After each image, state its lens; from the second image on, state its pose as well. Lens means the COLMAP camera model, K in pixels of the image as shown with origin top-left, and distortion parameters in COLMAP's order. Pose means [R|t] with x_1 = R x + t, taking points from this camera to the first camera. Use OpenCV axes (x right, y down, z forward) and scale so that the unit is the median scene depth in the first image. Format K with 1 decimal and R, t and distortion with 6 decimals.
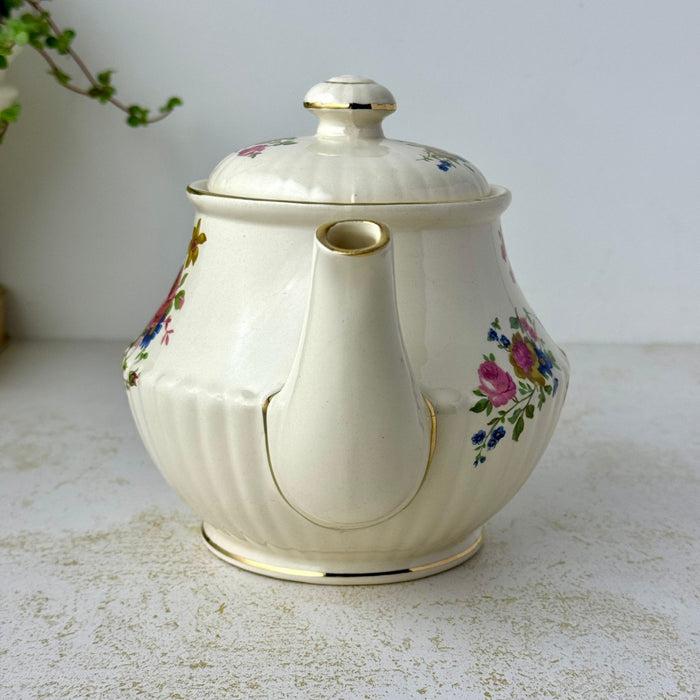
lens RADIAL K [[1342.7, 0, 349.8], [0, 1342.7, 354.5], [0, 0, 1]] dist [0.107416, 0.000000]
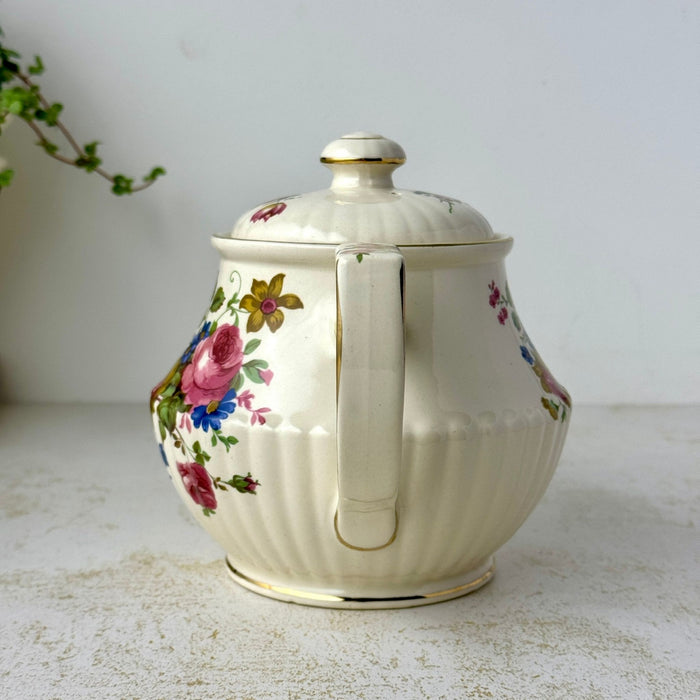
lens RADIAL K [[1342.7, 0, 349.5], [0, 1342.7, 353.6], [0, 0, 1]] dist [0.107416, 0.000000]
pose [[0.999627, -0.002939, 0.027165, -0.017510], [0.004826, 0.997559, -0.069659, 0.042294], [-0.026894, 0.069764, 0.997201, -0.050196]]
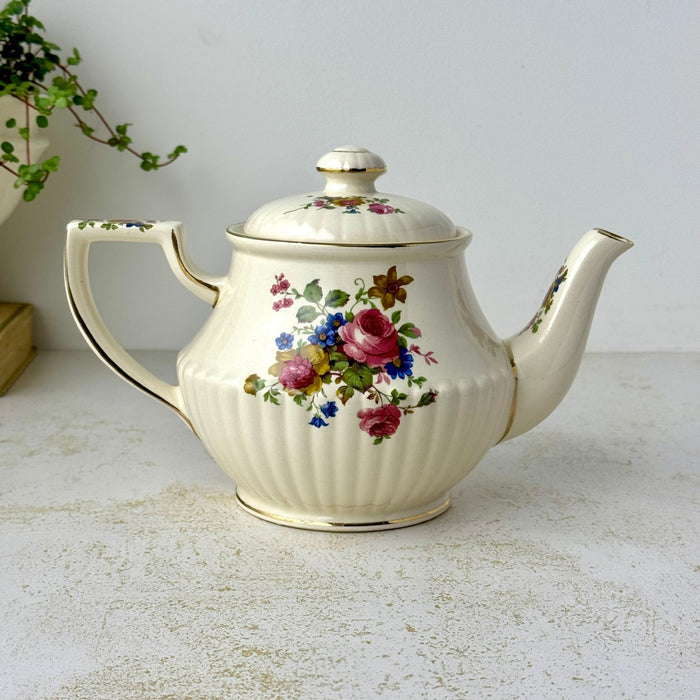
lens RADIAL K [[1342.7, 0, 345.5], [0, 1342.7, 353.1], [0, 0, 1]] dist [0.107416, 0.000000]
pose [[0.999795, -0.001698, 0.020187, -0.015127], [0.001894, 0.999951, -0.009702, 0.005503], [-0.020170, 0.009739, 0.999749, -0.299673]]
